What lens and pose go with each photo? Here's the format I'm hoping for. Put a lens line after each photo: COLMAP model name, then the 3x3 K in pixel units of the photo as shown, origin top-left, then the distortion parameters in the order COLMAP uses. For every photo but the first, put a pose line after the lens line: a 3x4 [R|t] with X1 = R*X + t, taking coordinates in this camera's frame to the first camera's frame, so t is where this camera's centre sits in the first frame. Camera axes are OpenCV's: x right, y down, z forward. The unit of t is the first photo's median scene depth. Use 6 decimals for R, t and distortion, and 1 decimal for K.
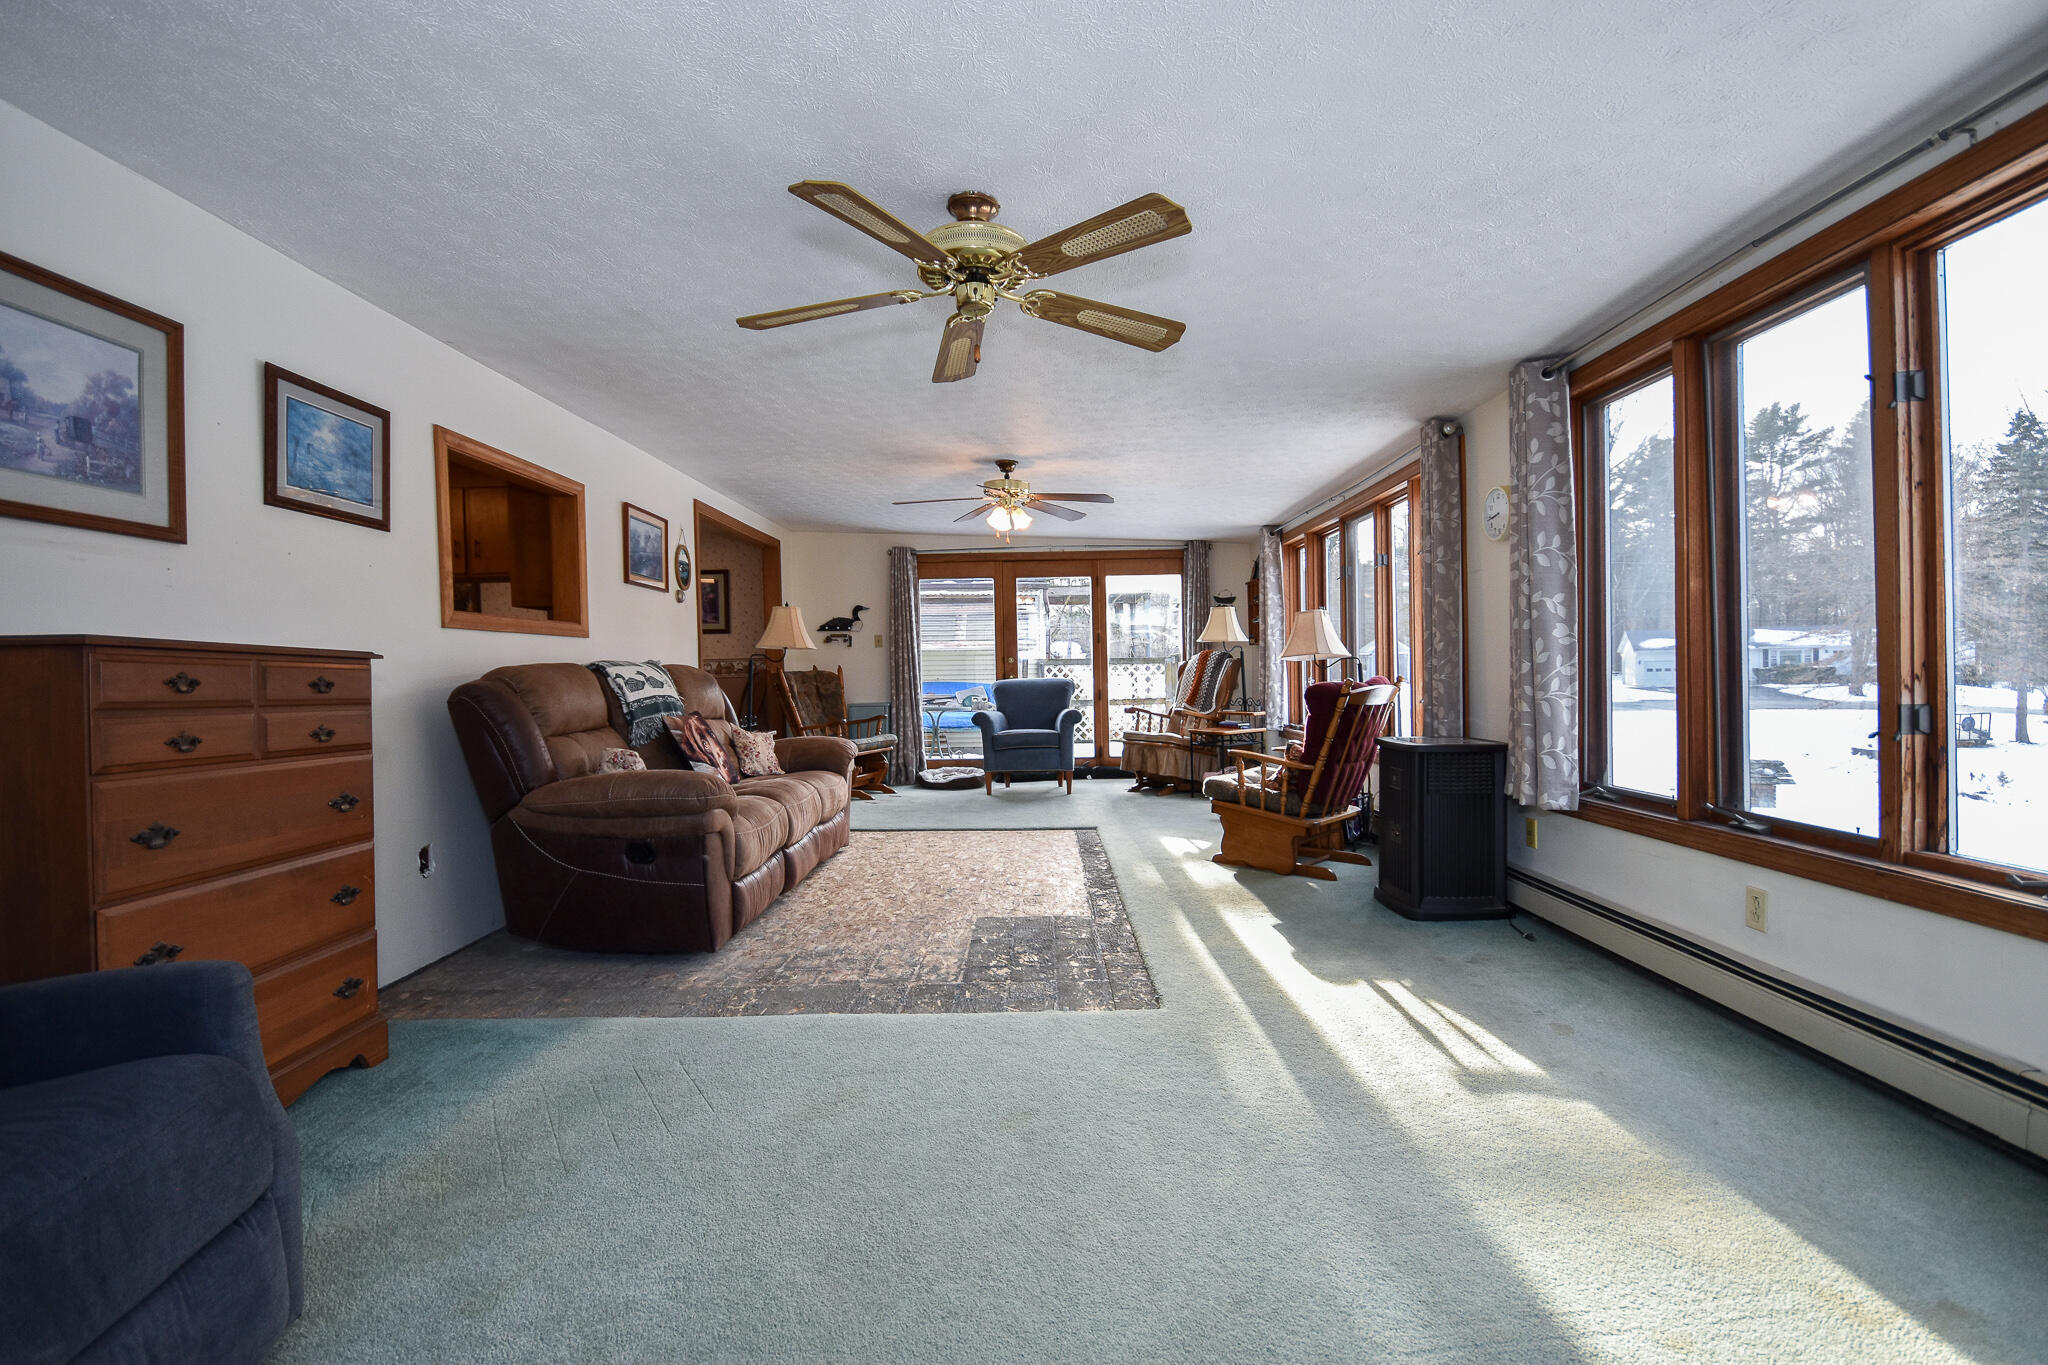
lens RADIAL K [[901.3, 0, 1028.5], [0, 901.3, 683.1], [0, 0, 1]] dist [-0.005850, -0.000102]
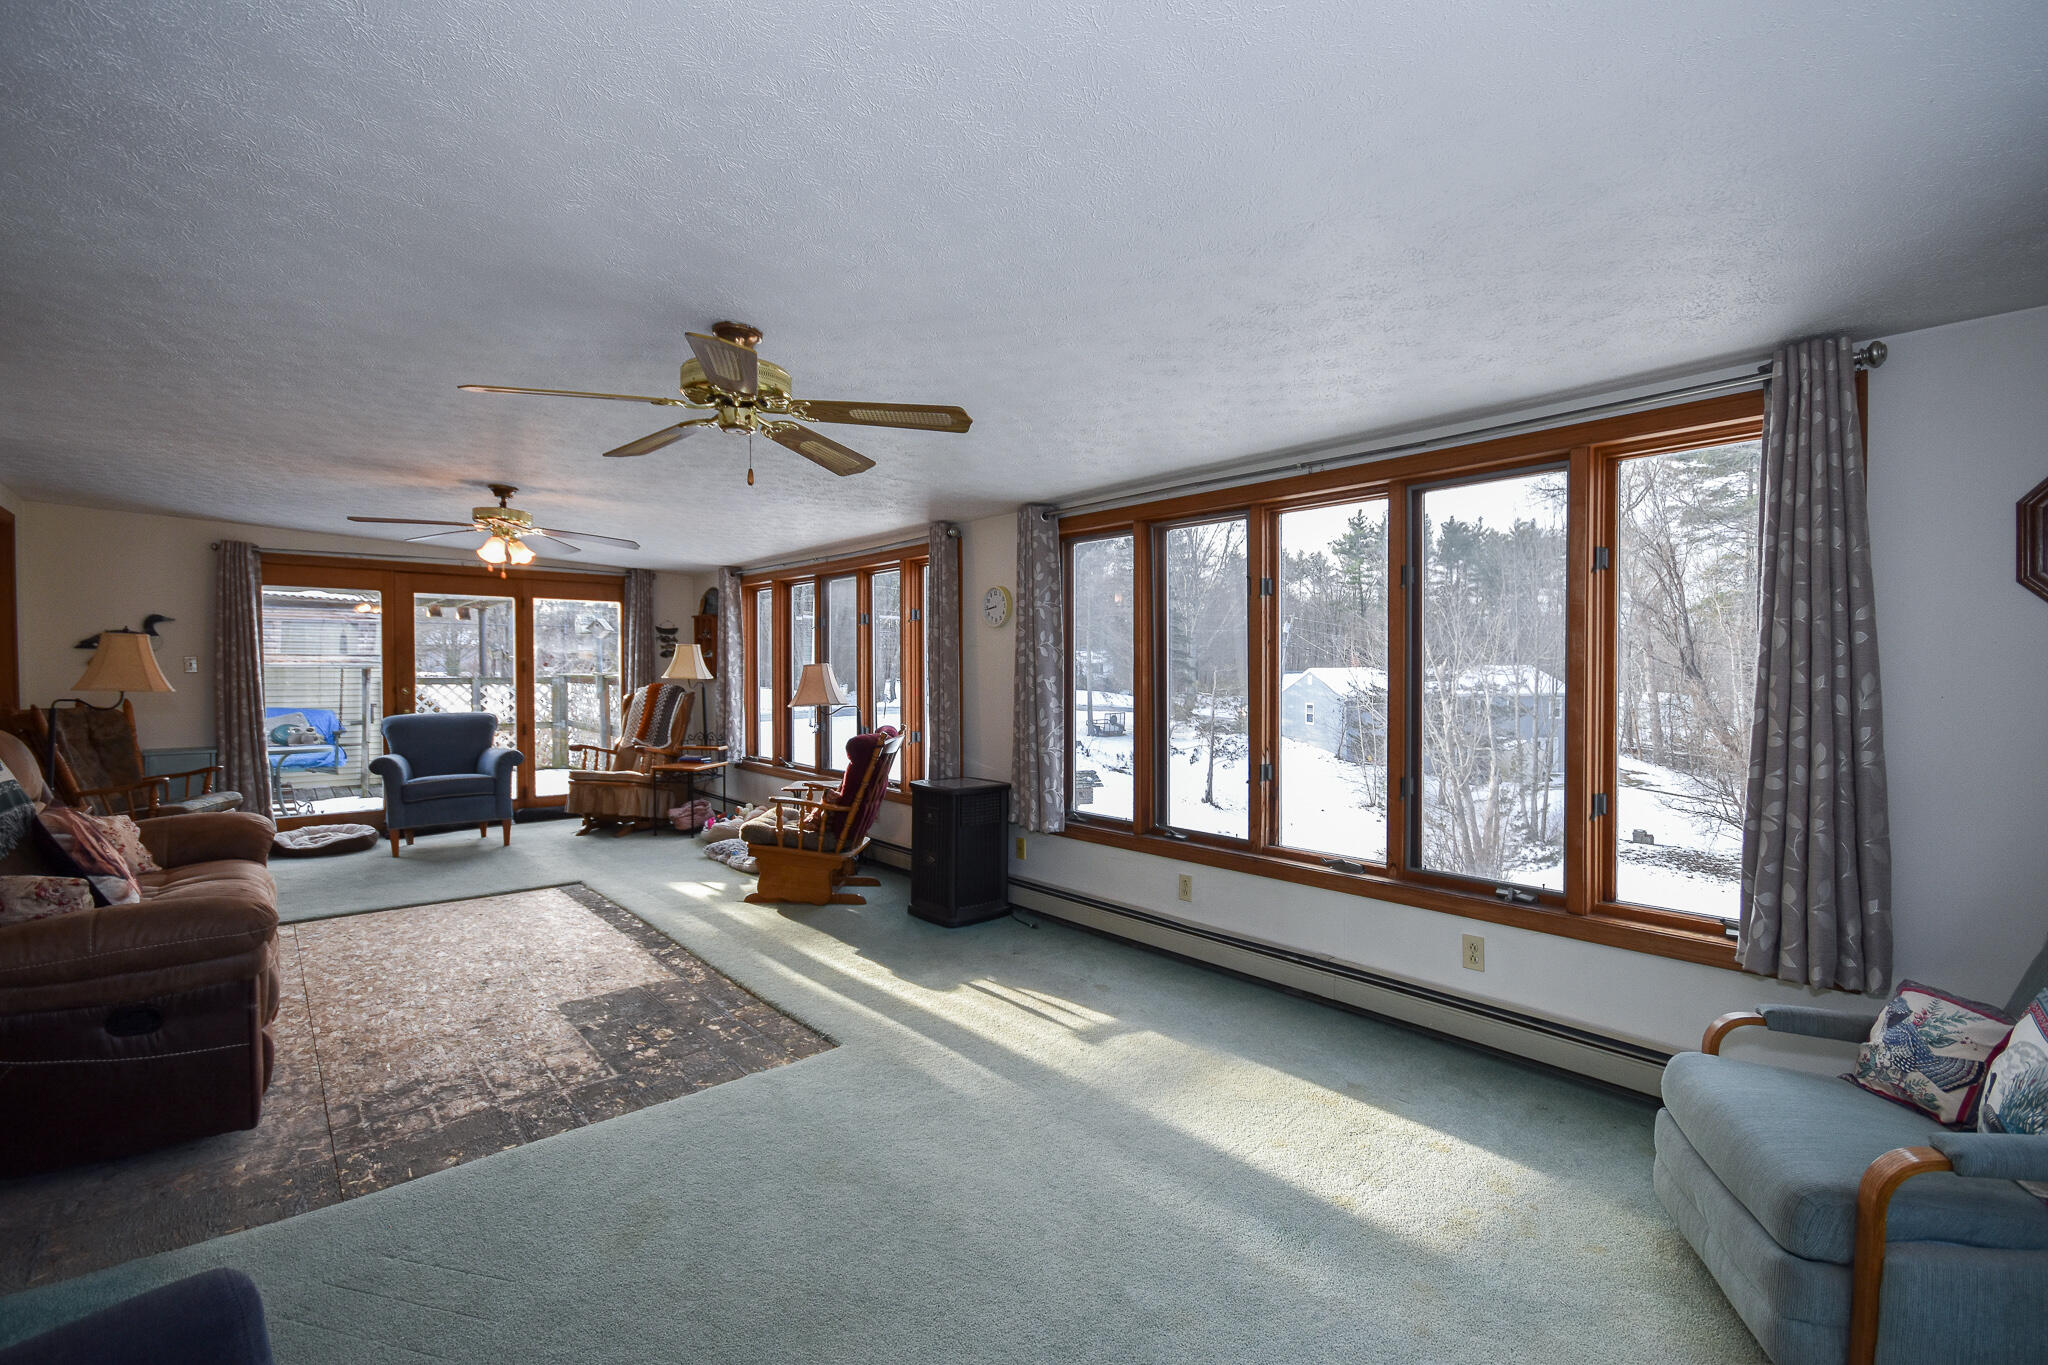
lens RADIAL K [[901.3, 0, 1028.5], [0, 901.3, 683.1], [0, 0, 1]] dist [-0.005850, -0.000102]
pose [[0.742916, 0.007384, 0.669344, -0.346459], [-0.006819, 0.999971, -0.003463, -0.077898], [-0.669350, -0.001992, 0.742945, -0.012829]]
